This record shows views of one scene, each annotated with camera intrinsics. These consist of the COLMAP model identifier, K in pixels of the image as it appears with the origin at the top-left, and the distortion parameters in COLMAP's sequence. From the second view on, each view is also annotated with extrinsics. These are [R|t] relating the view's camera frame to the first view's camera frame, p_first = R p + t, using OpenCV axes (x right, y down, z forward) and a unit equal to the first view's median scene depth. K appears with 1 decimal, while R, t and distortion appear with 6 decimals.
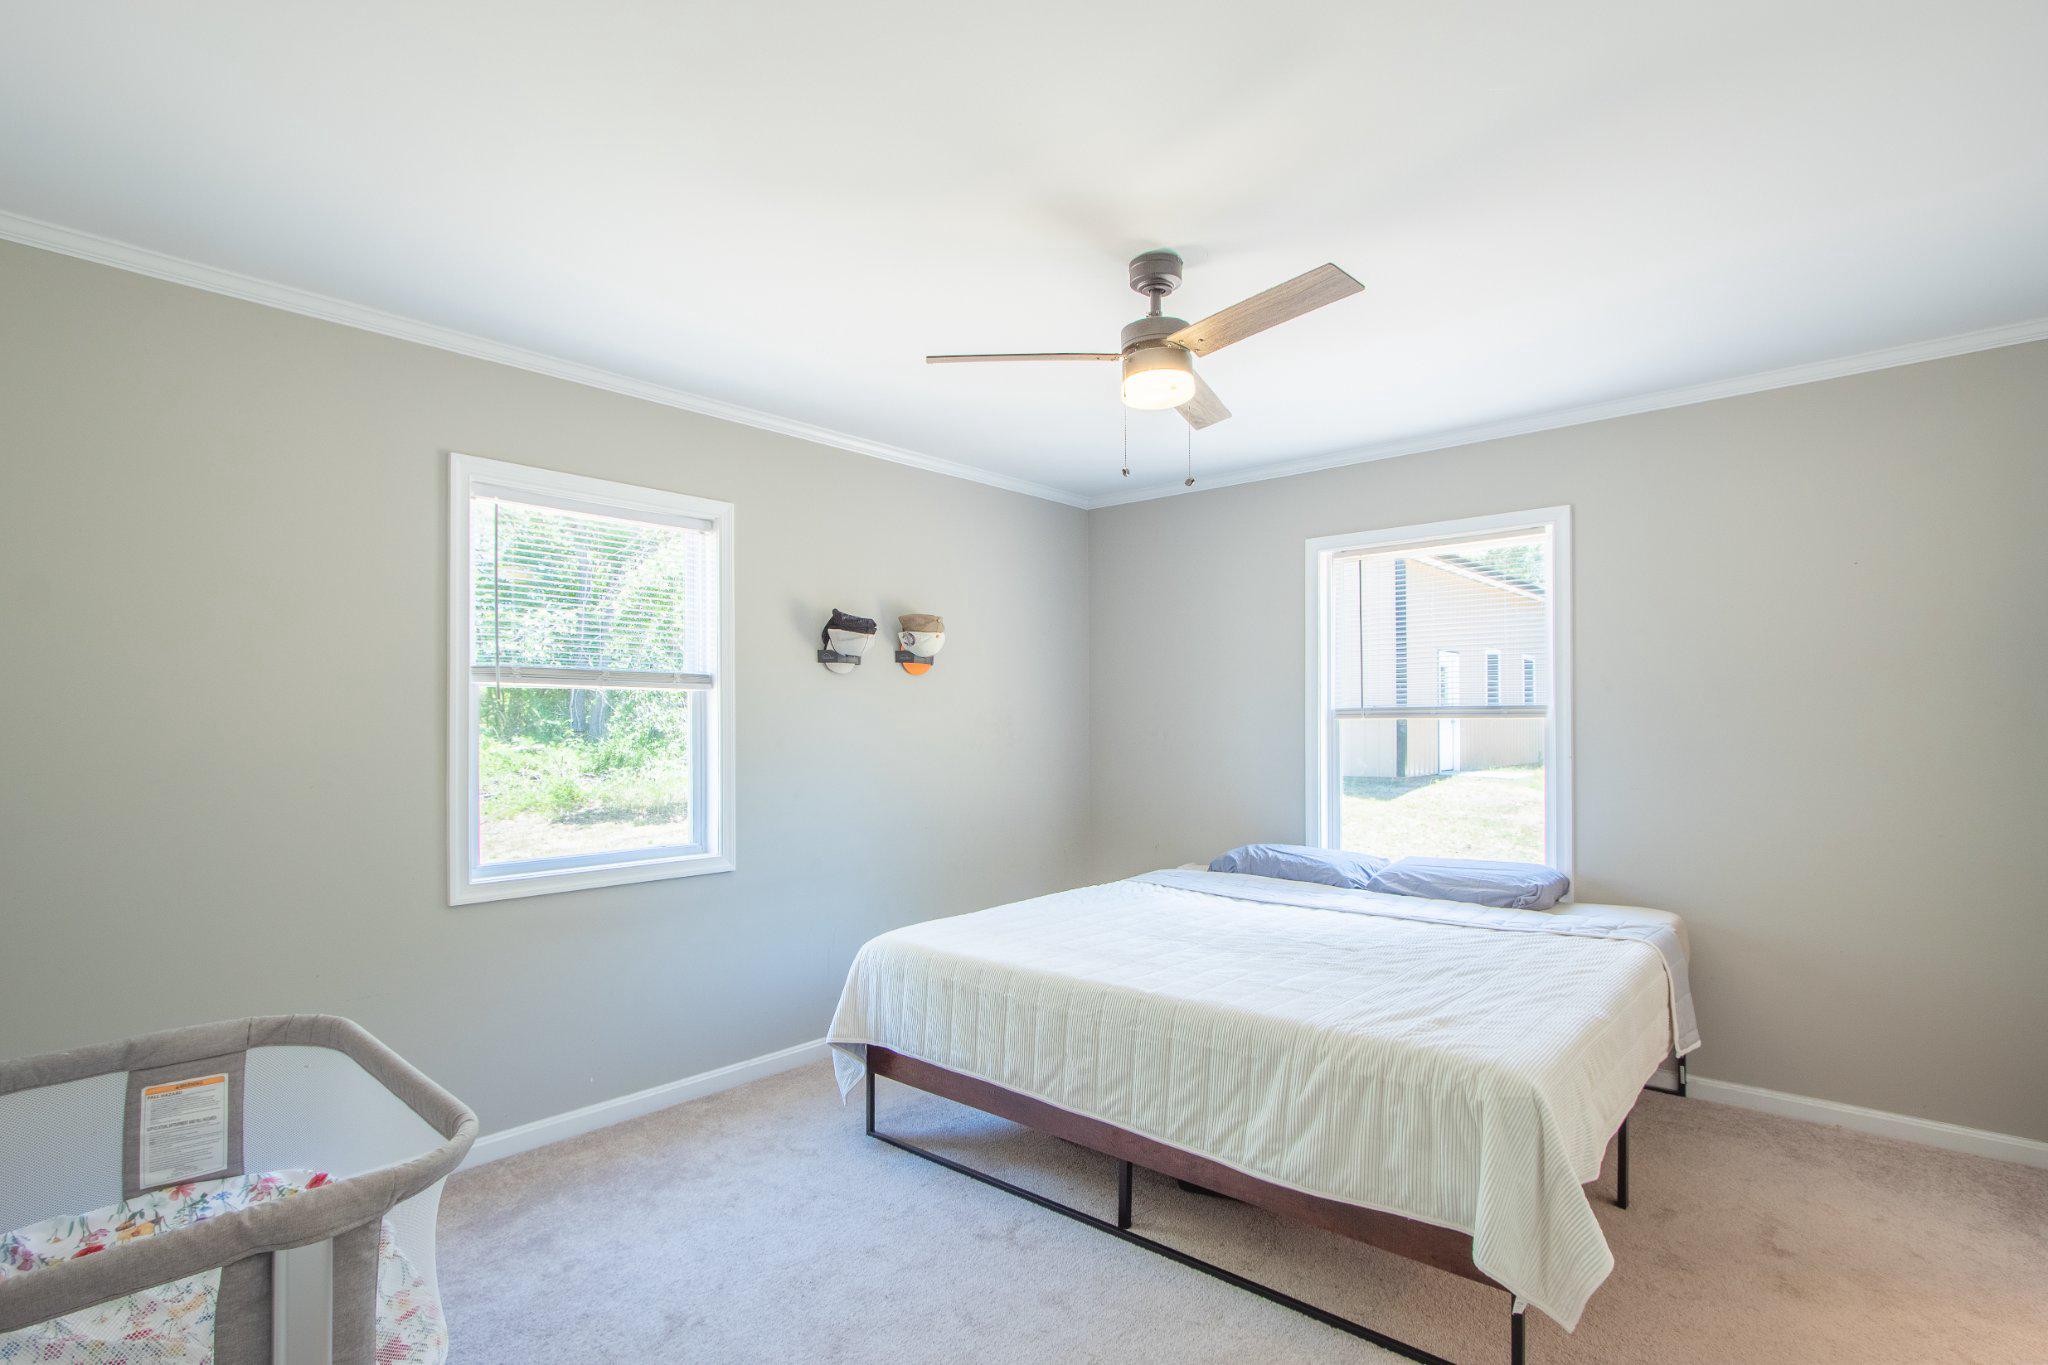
lens RADIAL K [[1037.6, 0, 1027.0], [0, 1037.6, 714.4], [0, 0, 1]] dist [-0.019775, 0.000452]
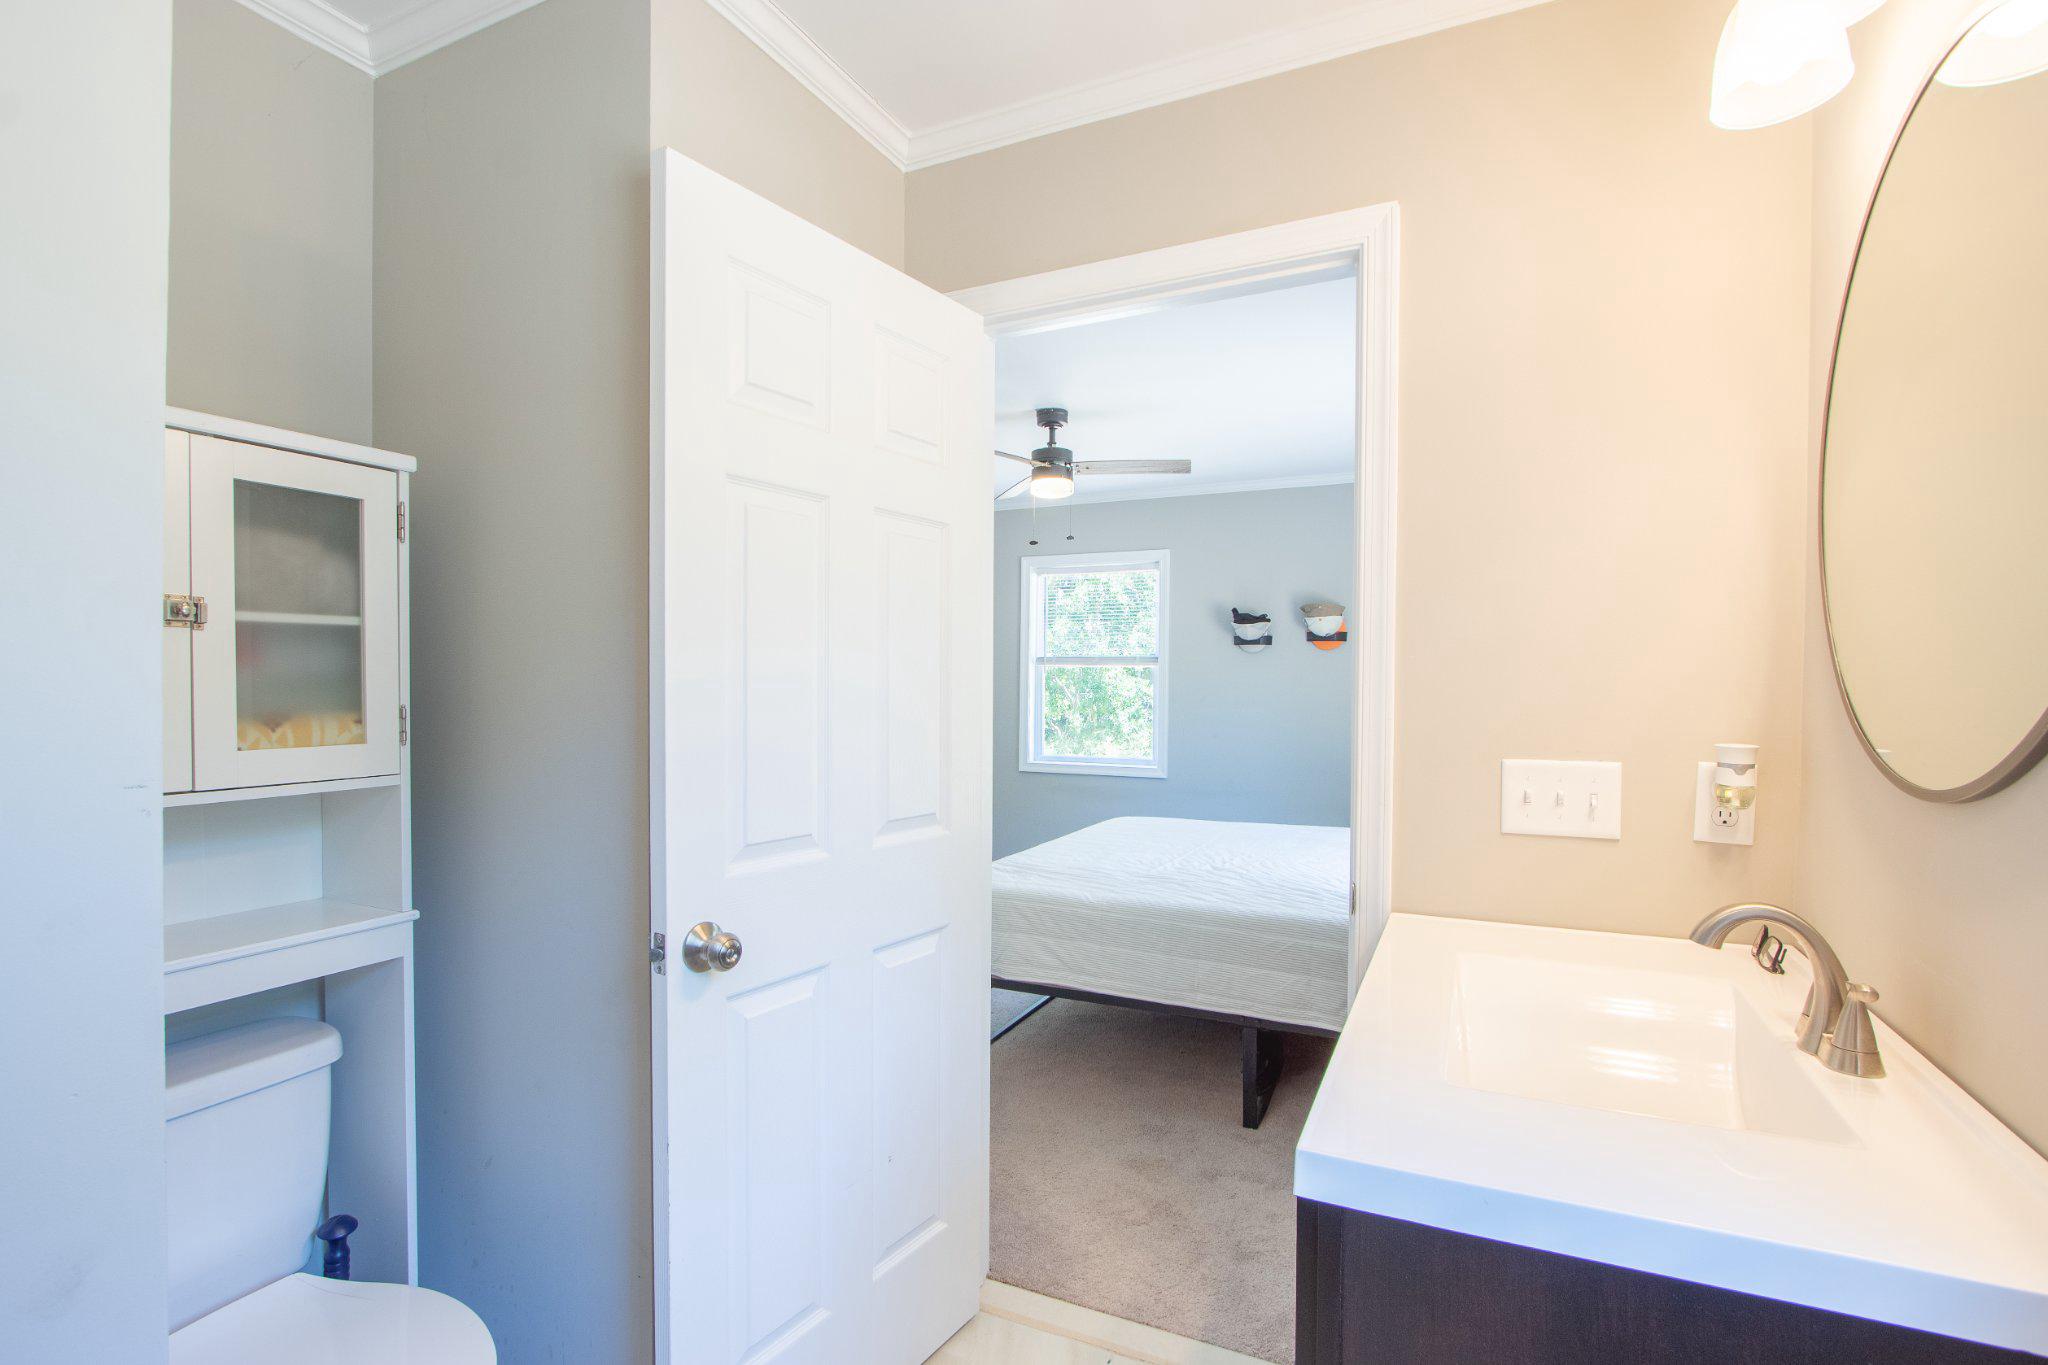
lens RADIAL K [[969.2, 0, 1015.9], [0, 969.2, 701.6], [0, 0, 1]] dist [-0.018374, 0.002017]
pose [[0.307681, 0.028560, -0.951061, 1.034898], [0.000209, 0.999547, 0.030084, -0.011949], [0.951490, -0.009455, 0.307535, 0.300127]]
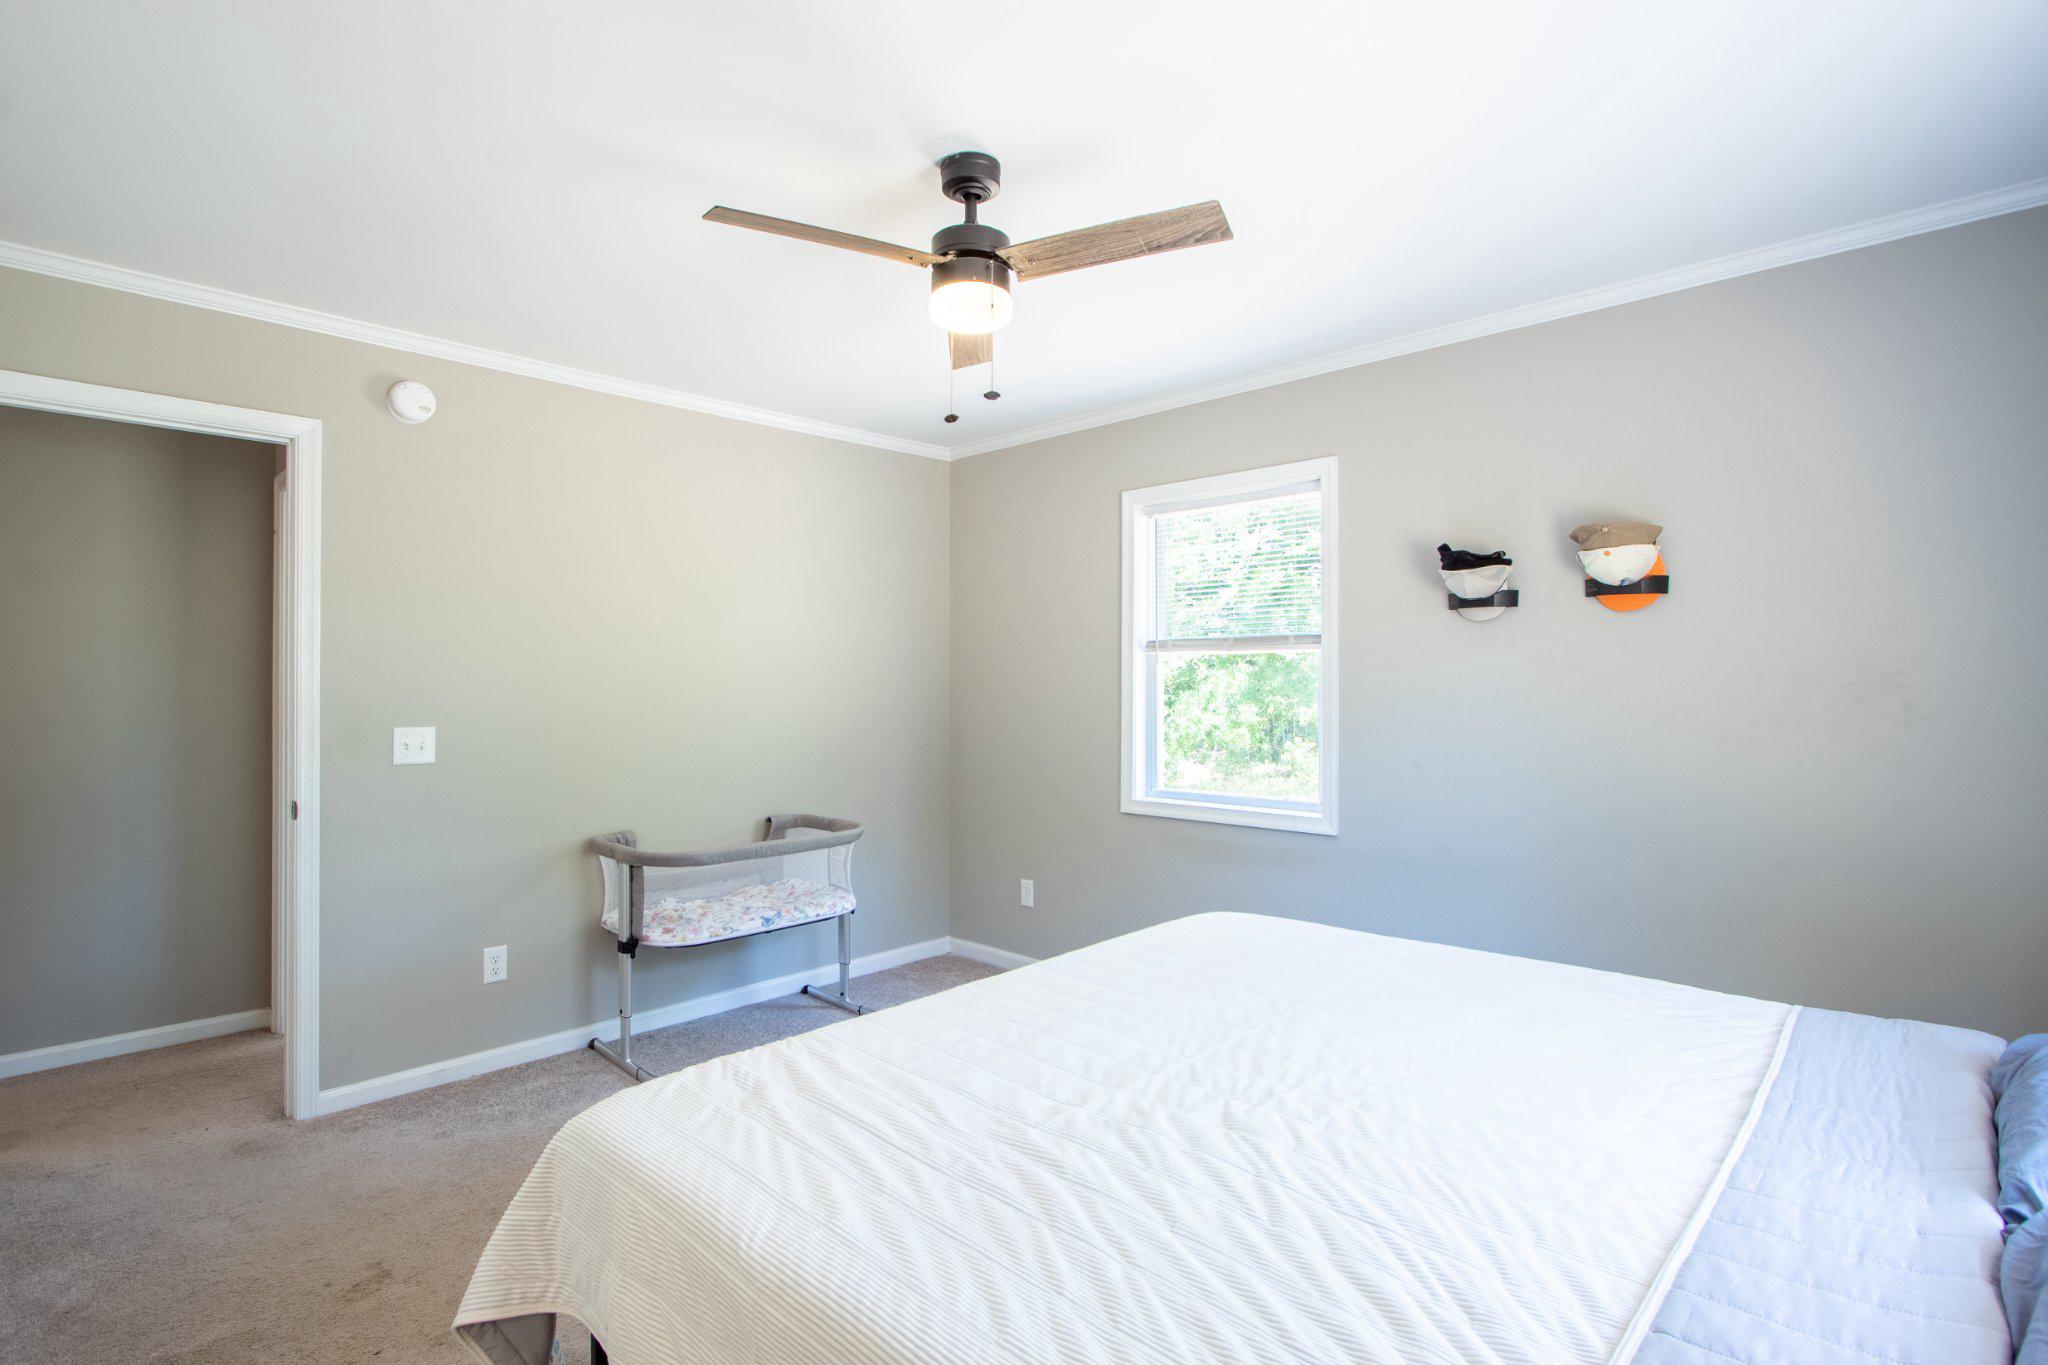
lens RADIAL K [[969.2, 0, 1015.9], [0, 969.2, 701.6], [0, 0, 1]] dist [-0.018374, 0.002017]
pose [[-0.052343, 0.010490, -0.998574, 0.614274], [-0.001901, 0.999942, 0.010604, 0.016742], [0.998627, 0.002453, -0.052320, 0.718256]]
